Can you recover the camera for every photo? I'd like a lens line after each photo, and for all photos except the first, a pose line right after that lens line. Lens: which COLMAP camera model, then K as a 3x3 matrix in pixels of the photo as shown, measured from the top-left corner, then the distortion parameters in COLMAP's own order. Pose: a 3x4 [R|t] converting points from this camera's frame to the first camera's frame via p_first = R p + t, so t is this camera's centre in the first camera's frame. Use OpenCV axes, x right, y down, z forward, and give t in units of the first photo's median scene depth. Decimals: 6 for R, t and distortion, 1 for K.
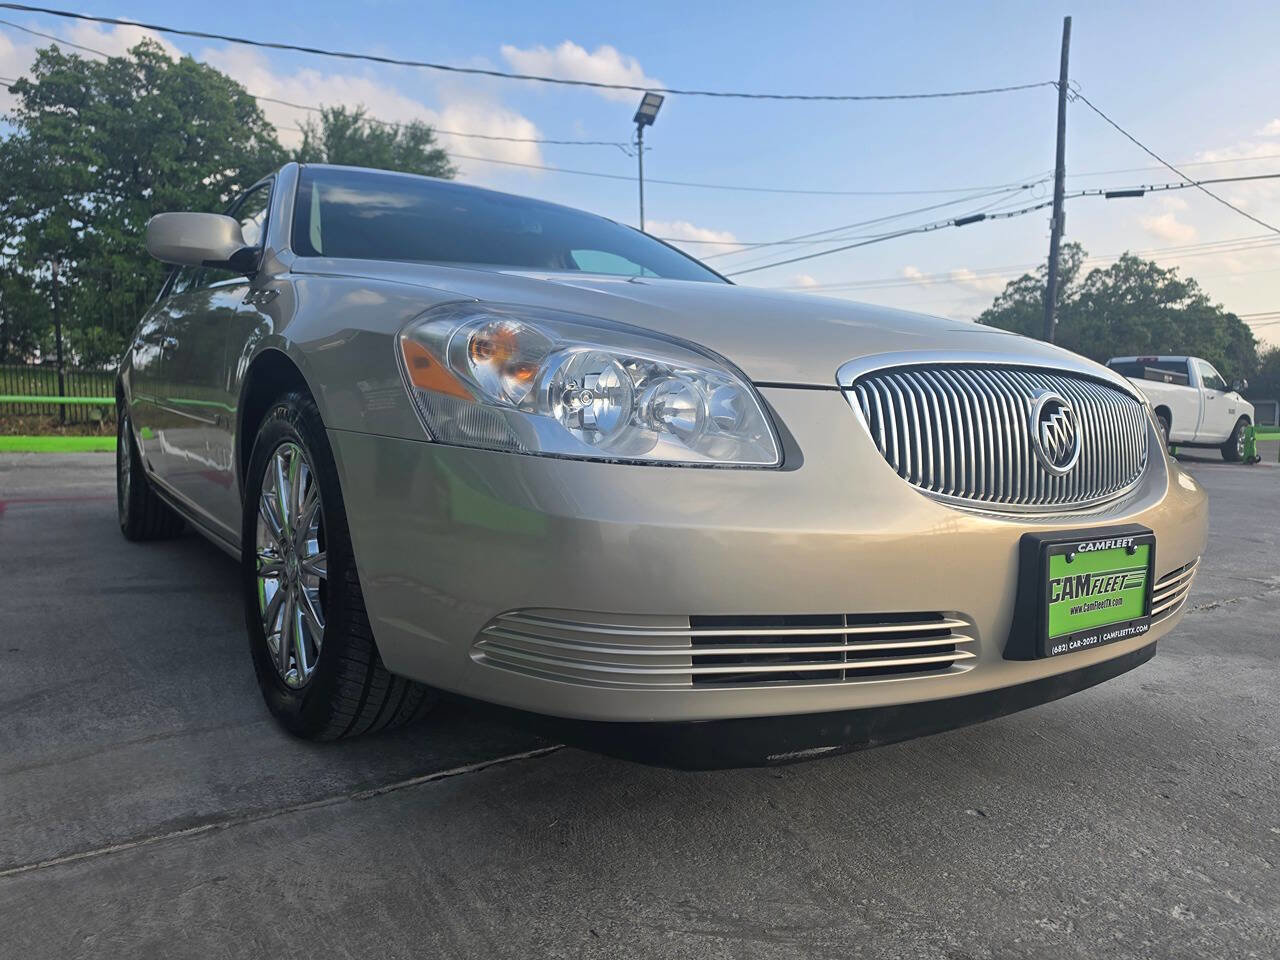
lens RADIAL K [[892.9, 0, 647.5], [0, 892.9, 484.3], [0, 0, 1]] dist [0.004934, -0.005425]
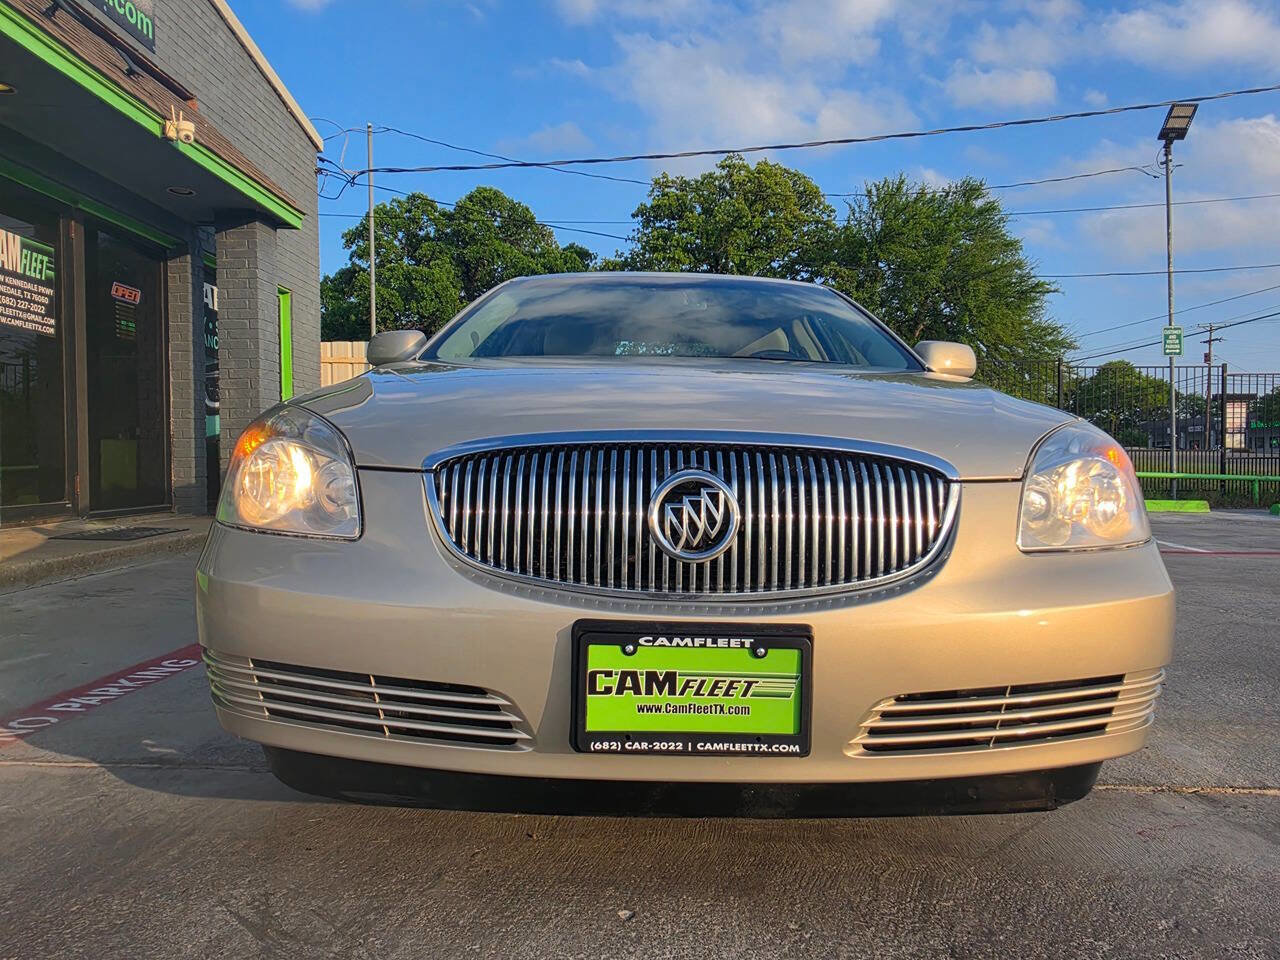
lens RADIAL K [[904.7, 0, 665.5], [0, 904.7, 460.6], [0, 0, 1]] dist [0.010054, 0.001756]
pose [[0.822996, -0.009104, -0.567974, 0.961924], [-0.041062, 0.996302, -0.075468, -0.041460], [0.566560, 0.085432, 0.819580, 0.211277]]
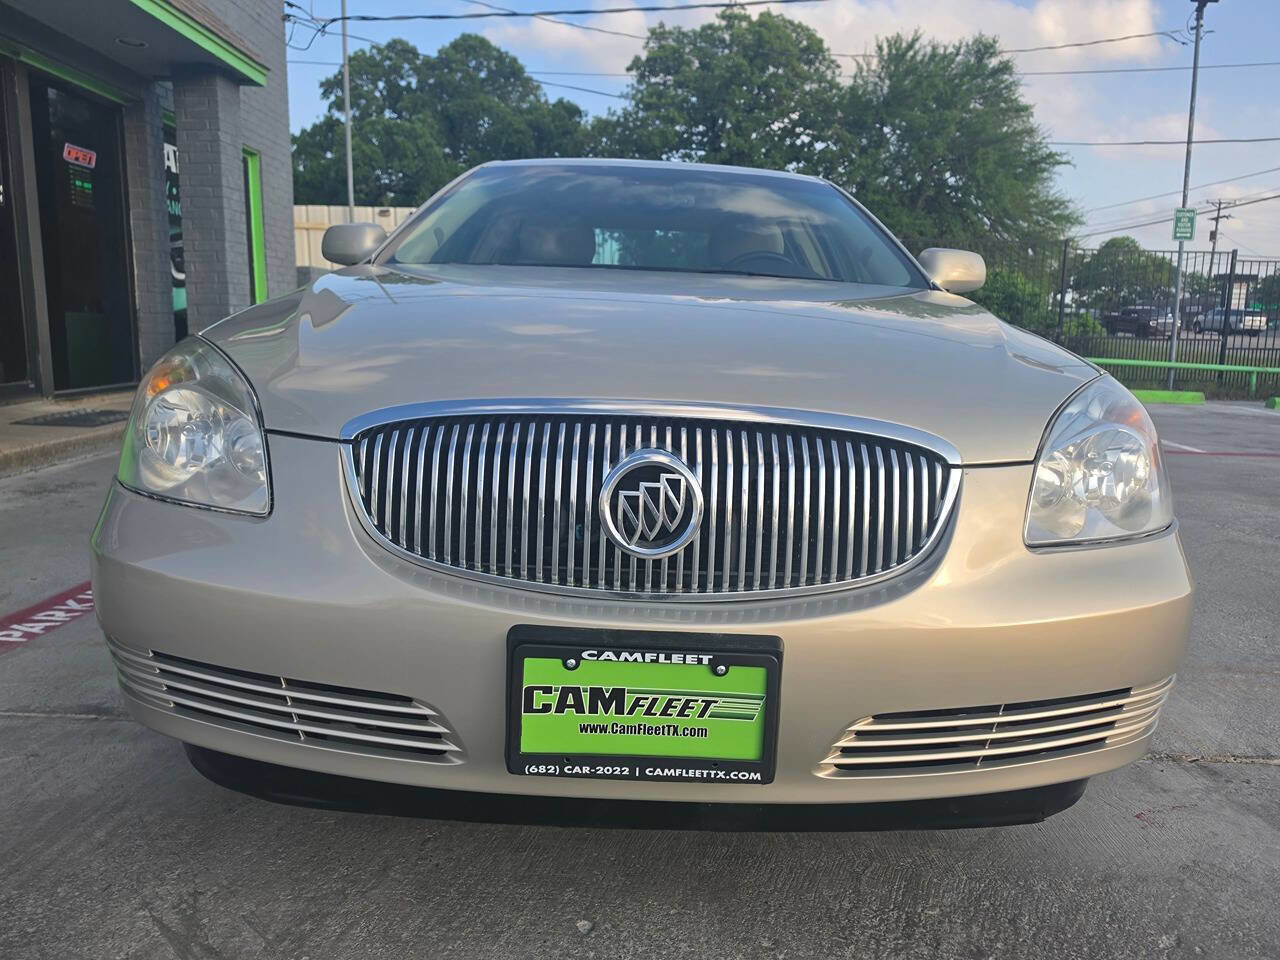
lens RADIAL K [[907.7, 0, 653.3], [0, 907.7, 454.6], [0, 0, 1]] dist [0.001850, -0.003103]
pose [[0.820984, 0.087914, -0.564142, 0.908427], [-0.063441, 0.996002, 0.062889, -0.152442], [0.567415, -0.015842, 0.823280, 0.334979]]
